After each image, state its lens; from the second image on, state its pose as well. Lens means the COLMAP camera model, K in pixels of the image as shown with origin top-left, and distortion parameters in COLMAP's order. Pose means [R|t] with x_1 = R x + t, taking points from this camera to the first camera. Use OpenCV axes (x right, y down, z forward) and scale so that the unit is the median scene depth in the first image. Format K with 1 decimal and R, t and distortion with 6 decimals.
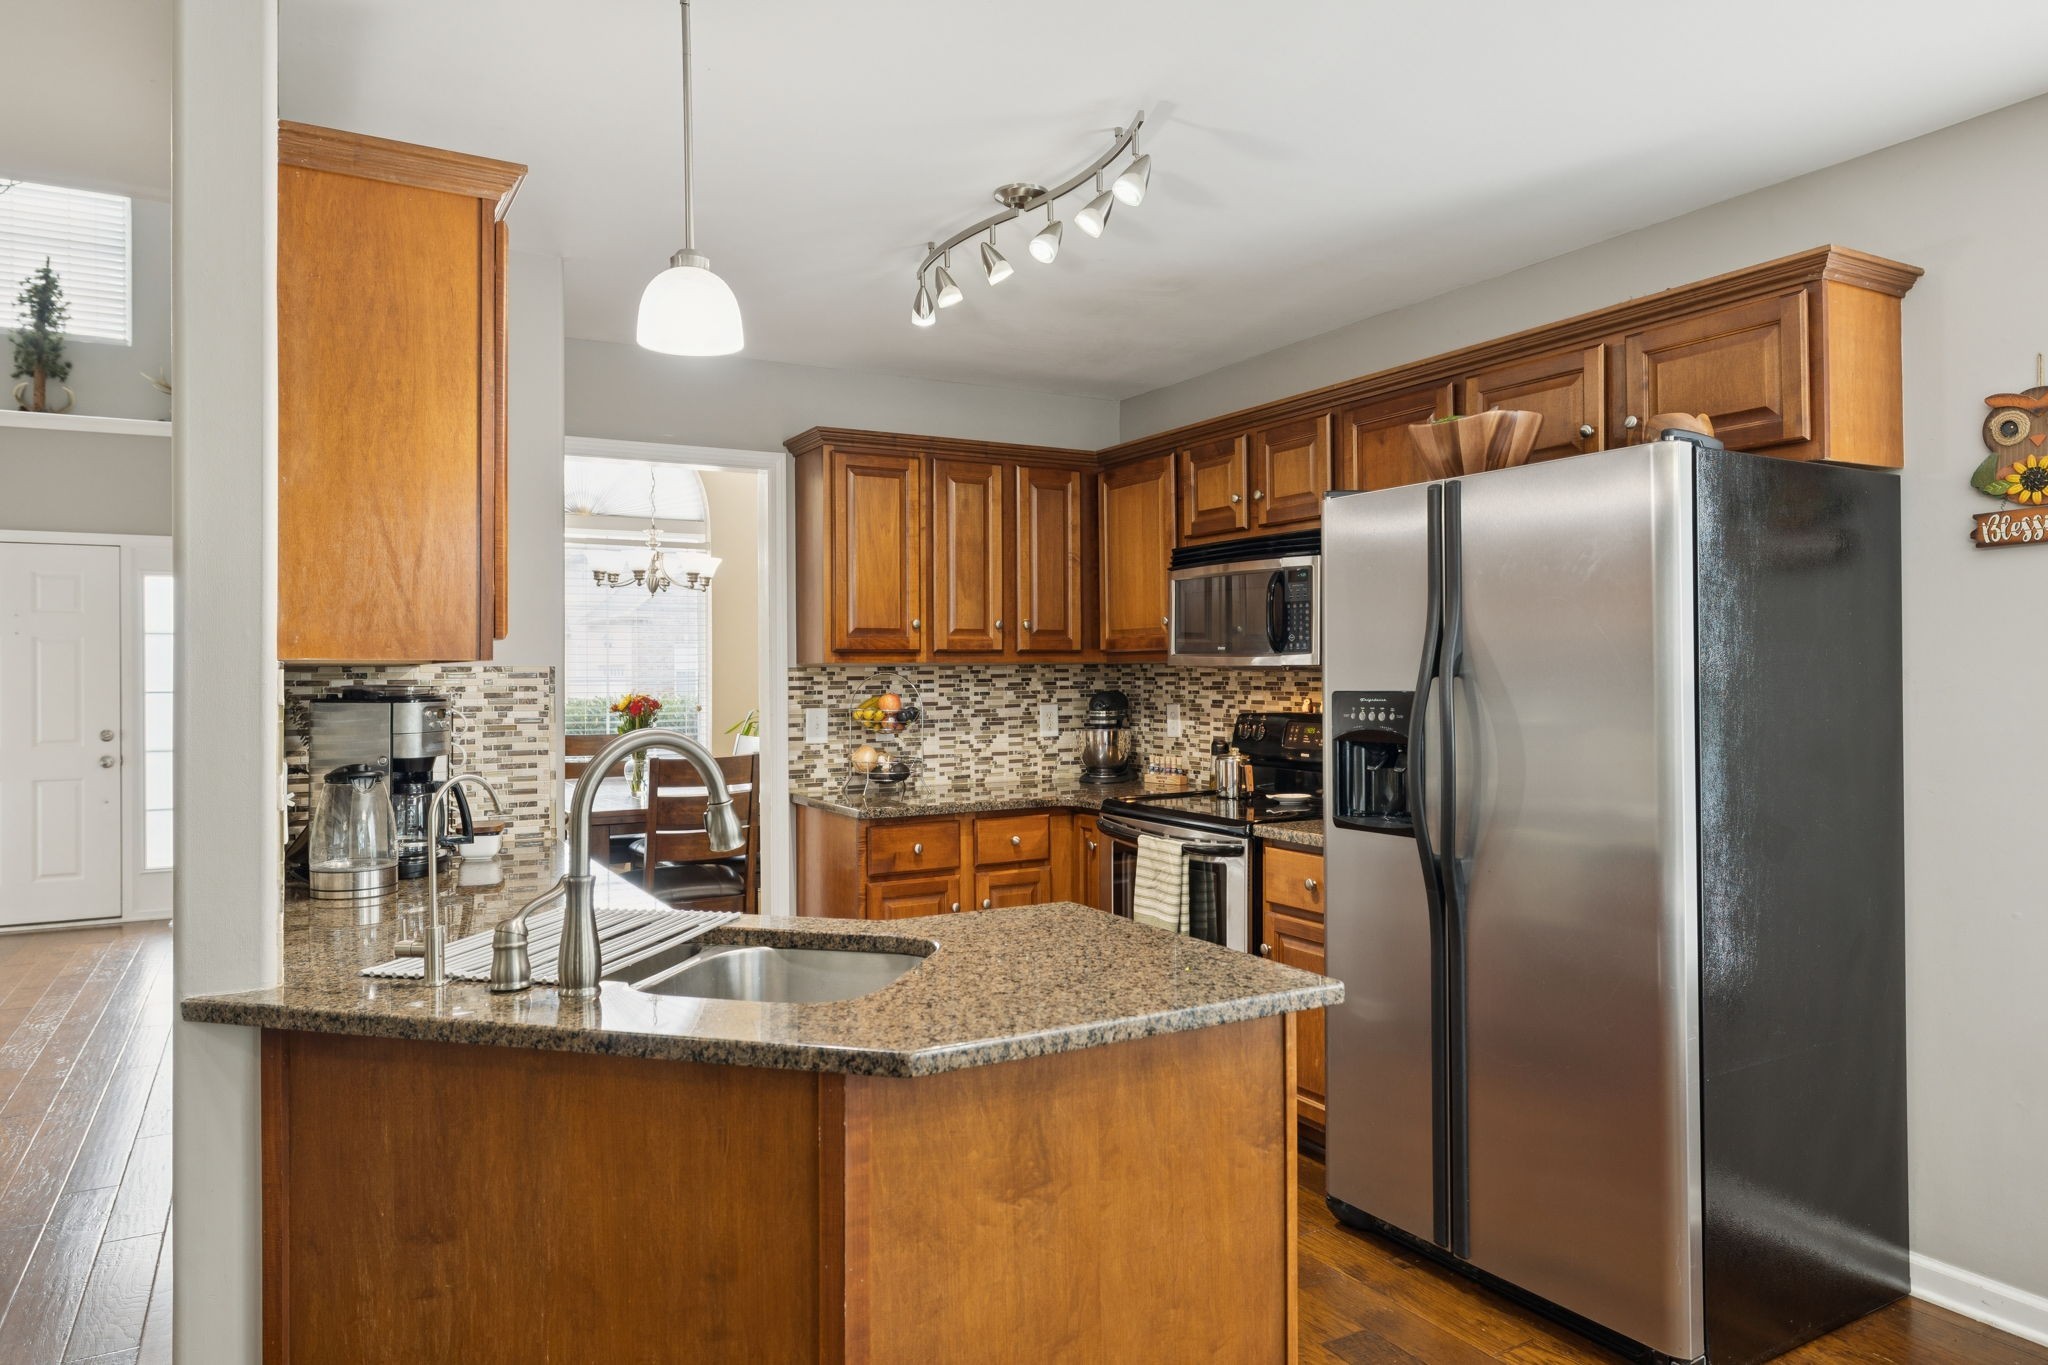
lens RADIAL K [[1297.0, 0, 1022.0], [0, 1297.0, 665.6], [0, 0, 1]] dist [-0.002151, 0.001772]
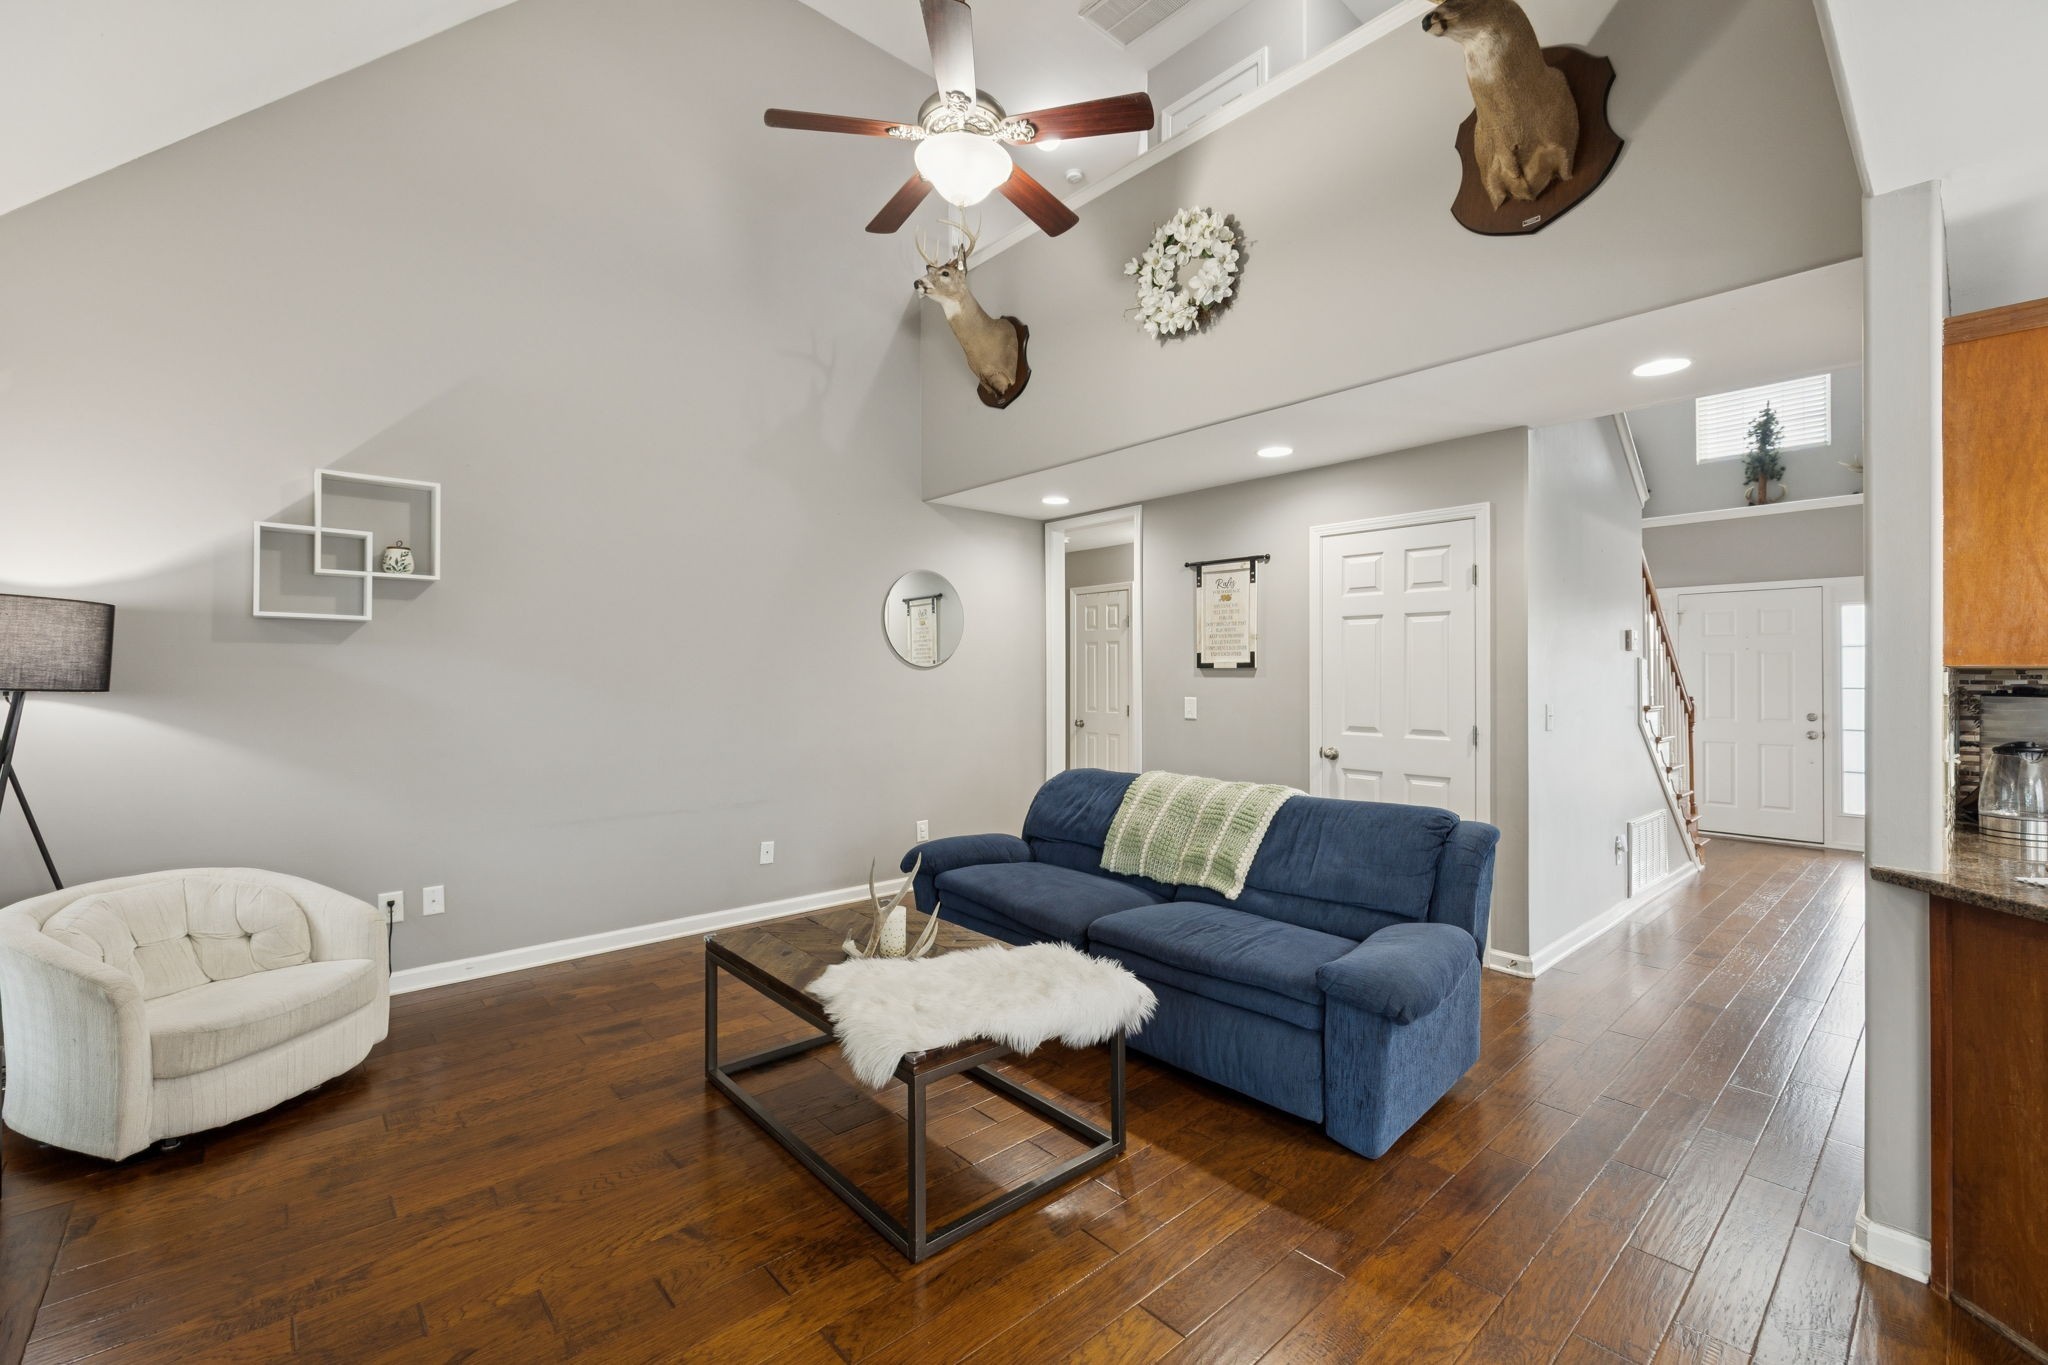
lens RADIAL K [[862.8, 0, 1011.0], [0, 862.8, 673.3], [0, 0, 1]] dist [-0.000232, 0.000293]
pose [[0.208605, 0.001023, -0.977999, 0.146709], [0.003379, 0.999993, 0.001766, -0.001037], [0.977994, -0.003673, 0.208600, -0.222450]]
